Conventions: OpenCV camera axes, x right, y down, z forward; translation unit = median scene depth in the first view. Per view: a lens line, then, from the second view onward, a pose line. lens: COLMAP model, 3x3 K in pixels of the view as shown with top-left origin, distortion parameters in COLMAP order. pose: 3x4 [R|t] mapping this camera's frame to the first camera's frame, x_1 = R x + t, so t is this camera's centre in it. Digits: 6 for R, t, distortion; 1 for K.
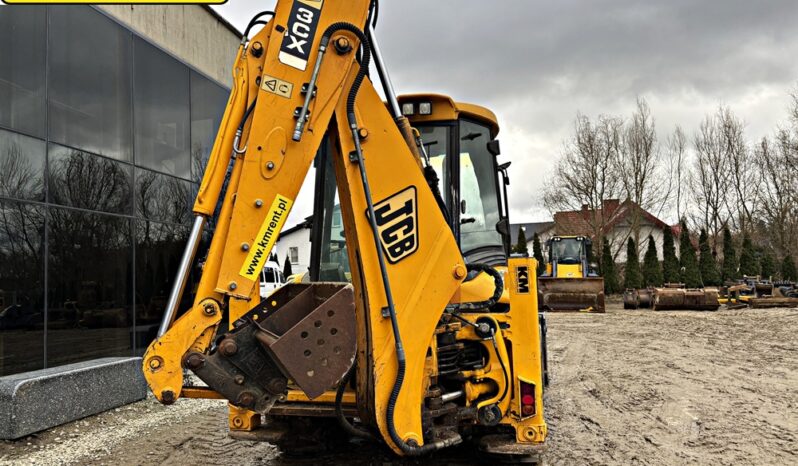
lens RADIAL K [[602.2, 0, 396.8], [0, 602.2, 230.3], [0, 0, 1]] dist [0.051903, -0.058076]
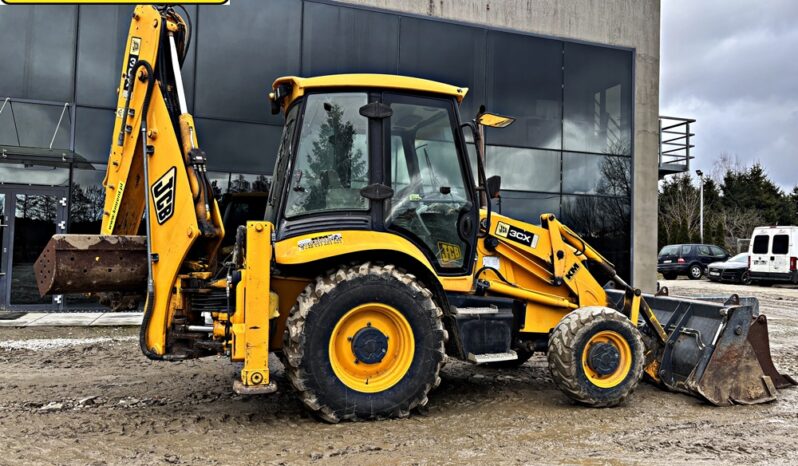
lens RADIAL K [[602.2, 0, 404.2], [0, 602.2, 226.7], [0, 0, 1]] dist [0.051903, -0.058076]
pose [[0.531956, 0.011450, -0.846694, 1.016124], [0.031206, 0.998964, 0.033115, 0.021661], [0.846197, -0.044038, 0.531048, 0.499833]]
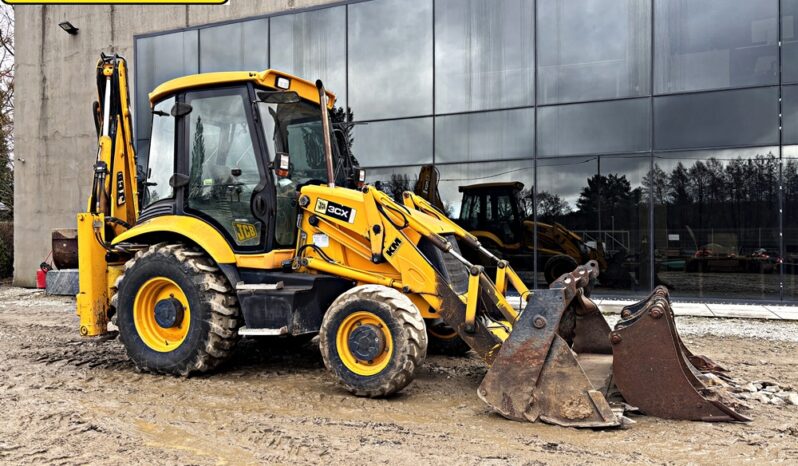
lens RADIAL K [[602.2, 0, 399.5], [0, 602.2, 236.5], [0, 0, 1]] dist [0.051903, -0.058076]
pose [[-0.141112, 0.032331, -0.989466, 1.222292], [0.099539, 0.994865, 0.018312, 0.117316], [0.984977, -0.095906, -0.143605, 1.522106]]
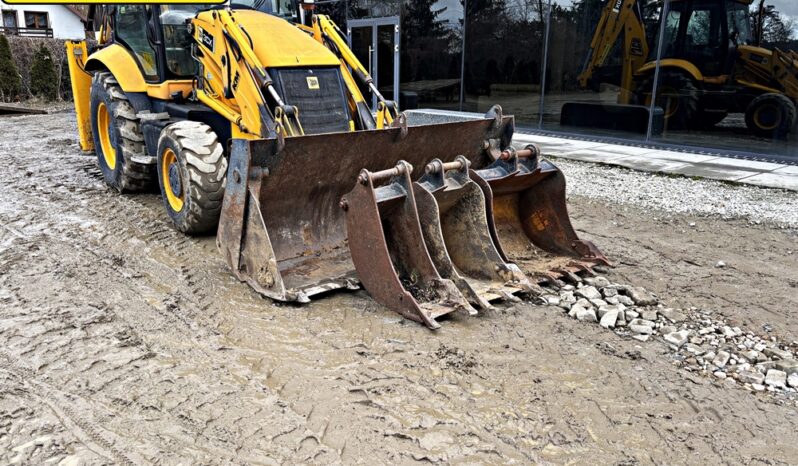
lens RADIAL K [[602.2, 0, 400.0], [0, 602.2, 232.5], [0, 0, 1]] dist [0.051903, -0.058076]
pose [[-0.594370, 0.245288, -0.765870, 0.849686], [0.084524, 0.966128, 0.243829, 0.171537], [0.799737, 0.080191, -0.594970, 2.145779]]
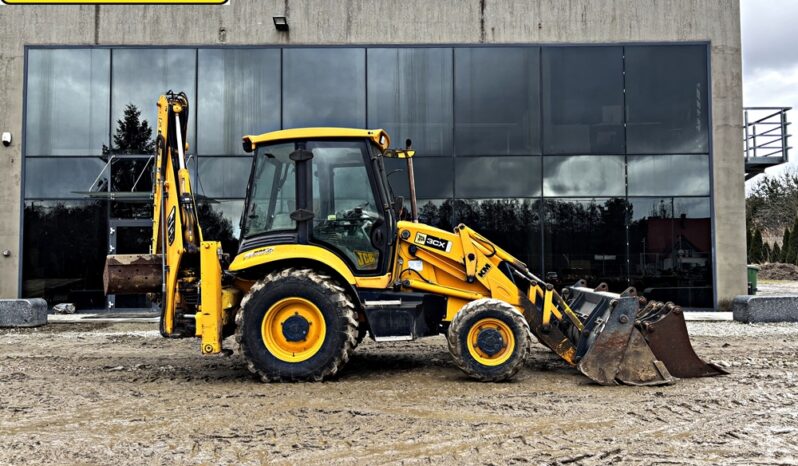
lens RADIAL K [[602.2, 0, 401.6], [0, 602.2, 233.5], [0, 0, 1]] dist [0.051903, -0.058076]
pose [[0.239193, -0.012758, -0.970888, 1.493340], [0.084136, 0.996425, 0.007634, 0.043763], [0.967320, -0.083512, 0.239411, 0.868954]]
